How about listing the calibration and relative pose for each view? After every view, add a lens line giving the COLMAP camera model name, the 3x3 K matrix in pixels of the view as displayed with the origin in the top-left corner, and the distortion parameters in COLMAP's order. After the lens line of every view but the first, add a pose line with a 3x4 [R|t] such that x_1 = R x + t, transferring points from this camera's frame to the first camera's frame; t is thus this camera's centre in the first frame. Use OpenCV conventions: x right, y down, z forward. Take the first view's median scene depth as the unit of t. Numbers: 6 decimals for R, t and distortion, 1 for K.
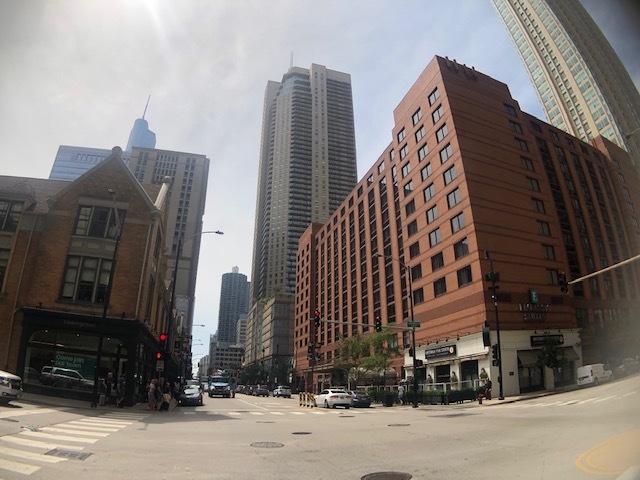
lens RADIAL K [[393.5, 0, 320.0], [0, 393.5, 240.0], [0, 0, 1]] dist [-0.234001, 0.055216]
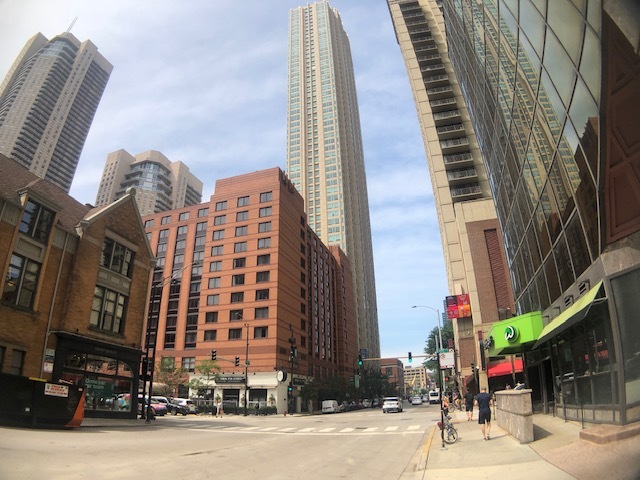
lens RADIAL K [[393.5, 0, 320.0], [0, 393.5, 240.0], [0, 0, 1]] dist [-0.234001, 0.055216]
pose [[0.599742, 0.303770, 0.740292, -0.537756], [-0.268561, 0.947894, -0.171384, -0.037714], [-0.753780, -0.096028, 0.650073, -0.097159]]
